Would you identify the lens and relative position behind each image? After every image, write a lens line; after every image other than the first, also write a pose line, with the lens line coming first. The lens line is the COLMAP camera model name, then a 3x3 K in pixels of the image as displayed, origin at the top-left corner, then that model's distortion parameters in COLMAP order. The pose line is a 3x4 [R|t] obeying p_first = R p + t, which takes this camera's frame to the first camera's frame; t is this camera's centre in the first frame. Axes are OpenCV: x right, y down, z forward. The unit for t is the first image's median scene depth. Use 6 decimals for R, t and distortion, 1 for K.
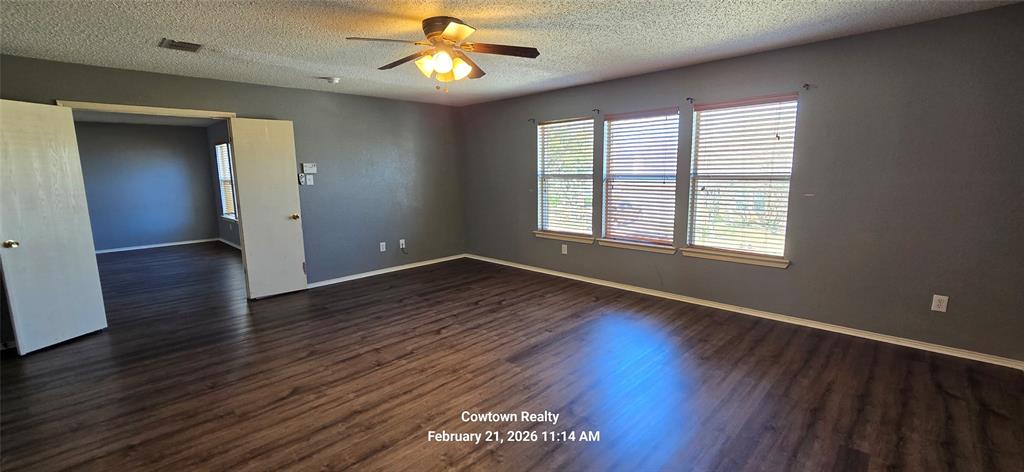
lens RADIAL K [[427.2, 0, 512.0], [0, 427.2, 236.0], [0, 0, 1]] dist [0.000134, -0.000325]
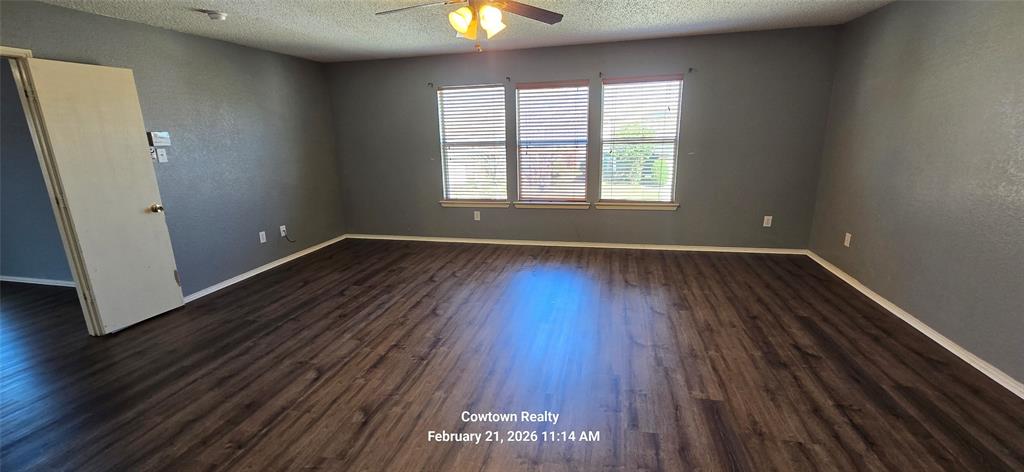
lens RADIAL K [[421.2, 0, 510.0], [0, 421.2, 239.3], [0, 0, 1]] dist [-0.001150, -0.000328]
pose [[0.857187, -0.132173, 0.497755, -0.412080], [0.089996, 0.990078, 0.107921, -0.019602], [-0.507081, -0.047712, 0.860577, 0.113220]]
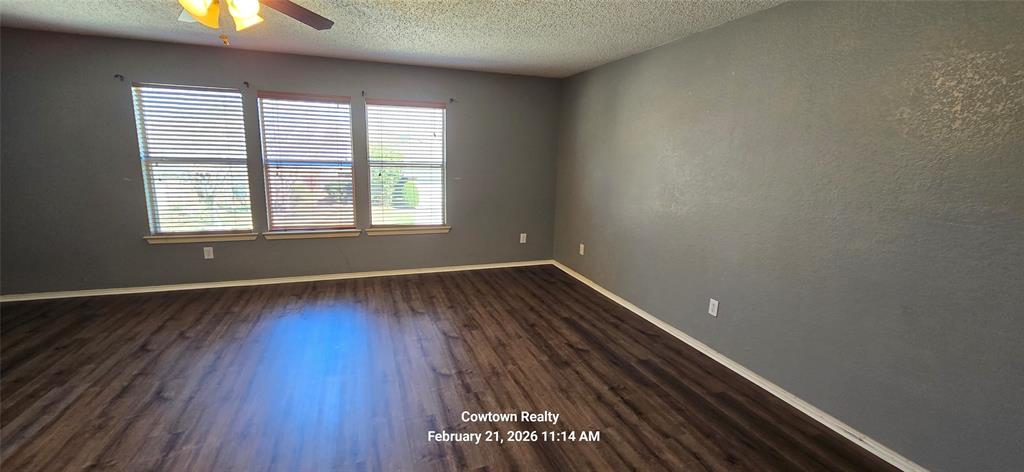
lens RADIAL K [[423.2, 0, 515.6], [0, 423.2, 236.9], [0, 0, 1]] dist [-0.002233, -0.000342]
pose [[0.425549, -0.144036, 0.893399, -0.426599], [0.104508, 0.988468, 0.109584, -0.032061], [-0.898881, 0.046734, 0.435694, 0.187002]]
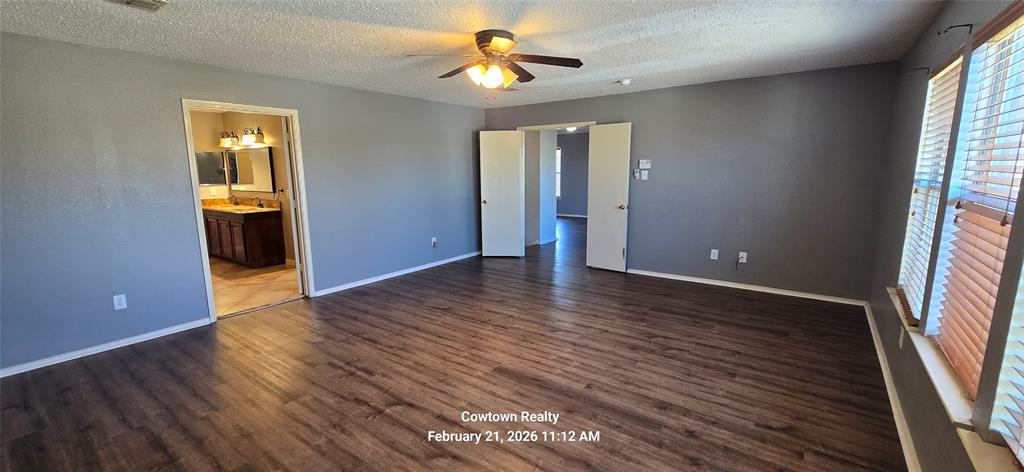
lens RADIAL K [[416.6, 0, 505.6], [0, 416.6, 242.1], [0, 0, 1]] dist [-0.000990, -0.000176]
pose [[0.130203, 0.188731, -0.973359, 0.639498], [-0.144487, 0.974848, 0.169692, -0.112829], [0.980903, 0.118544, 0.154198, 0.618547]]
